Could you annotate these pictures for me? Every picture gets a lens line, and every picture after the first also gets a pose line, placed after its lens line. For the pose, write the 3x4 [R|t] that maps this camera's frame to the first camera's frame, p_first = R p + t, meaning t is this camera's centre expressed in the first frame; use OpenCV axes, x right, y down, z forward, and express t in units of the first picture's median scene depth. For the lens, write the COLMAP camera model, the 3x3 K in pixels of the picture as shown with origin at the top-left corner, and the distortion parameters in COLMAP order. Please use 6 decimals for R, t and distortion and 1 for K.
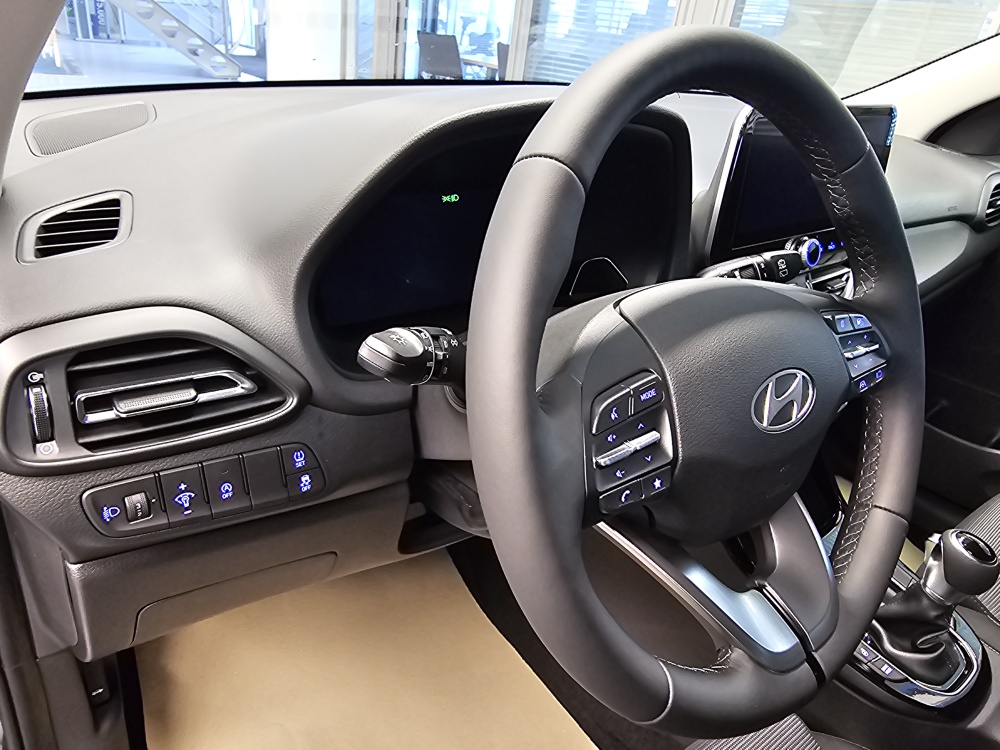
lens RADIAL K [[689.2, 0, 464.7], [0, 689.2, 364.6], [0, 0, 1]] dist [0.001047, -0.001838]
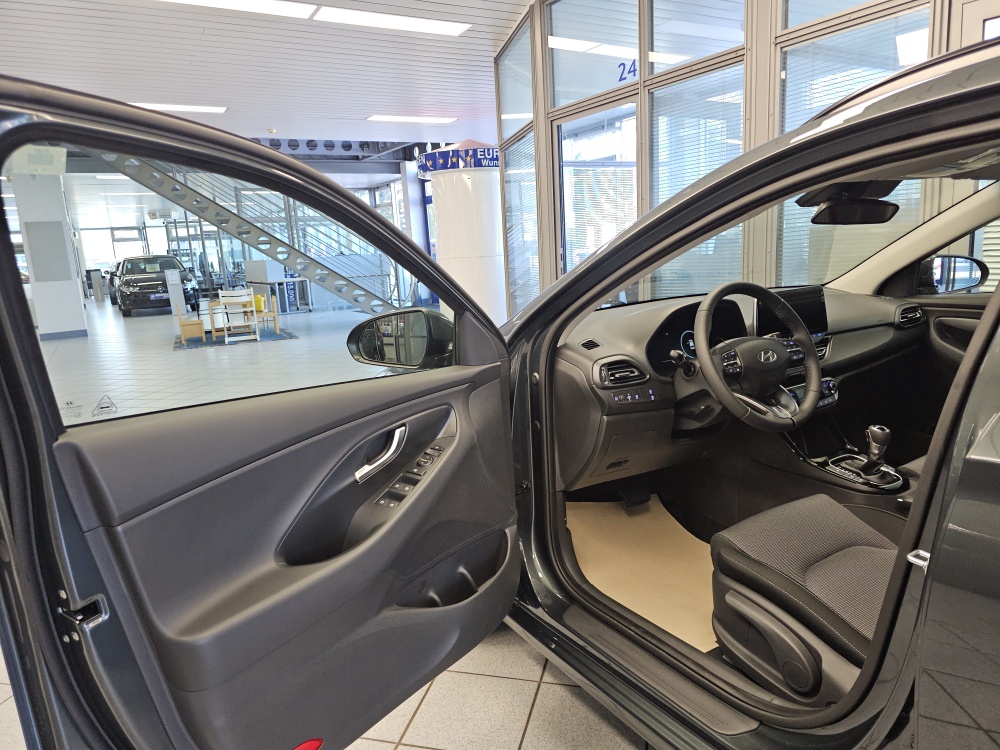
lens RADIAL K [[683.8, 0, 496.5], [0, 683.8, 367.7], [0, 0, 1]] dist [0.047941, -0.054518]
pose [[0.984510, -0.129767, -0.117904, -0.702912], [0.089200, 0.949644, -0.300364, 1.245865], [0.150944, 0.285195, 0.946509, -3.283322]]
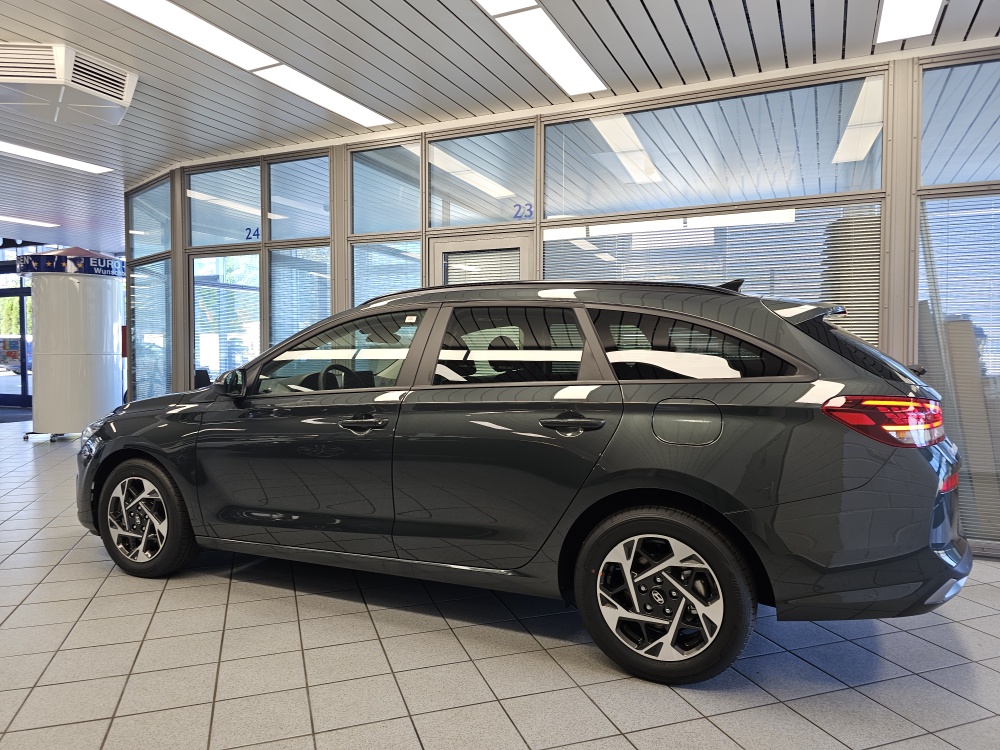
lens RADIAL K [[683.8, 0, 498.2], [0, 683.8, 369.2], [0, 0, 1]] dist [0.047941, -0.054518]
pose [[0.872045, -0.104234, 0.478197, -2.070927], [0.290660, 0.896392, -0.334661, 3.237163], [-0.393769, 0.430832, 0.811991, -7.196456]]
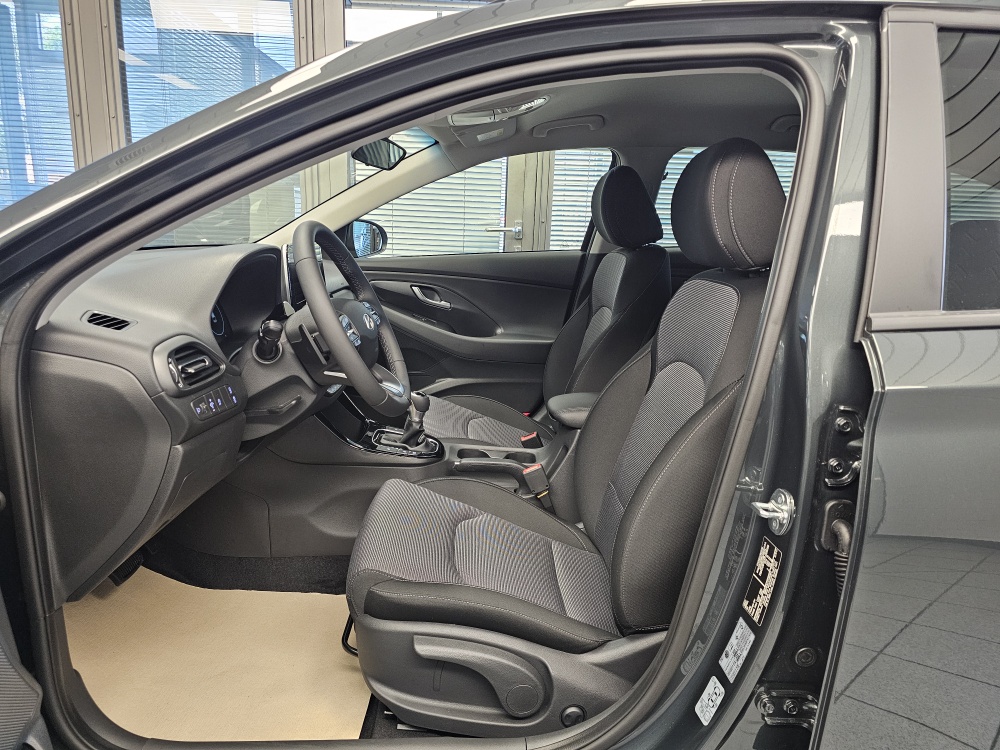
lens RADIAL K [[669.8, 0, 505.7], [0, 669.8, 374.3], [0, 0, 1]] dist [-0.011452, -0.001437]
pose [[0.564068, -0.258538, 0.784210, -1.718929], [0.389958, 0.920545, 0.022995, 0.460900], [-0.727846, 0.292838, 0.620069, -1.369592]]
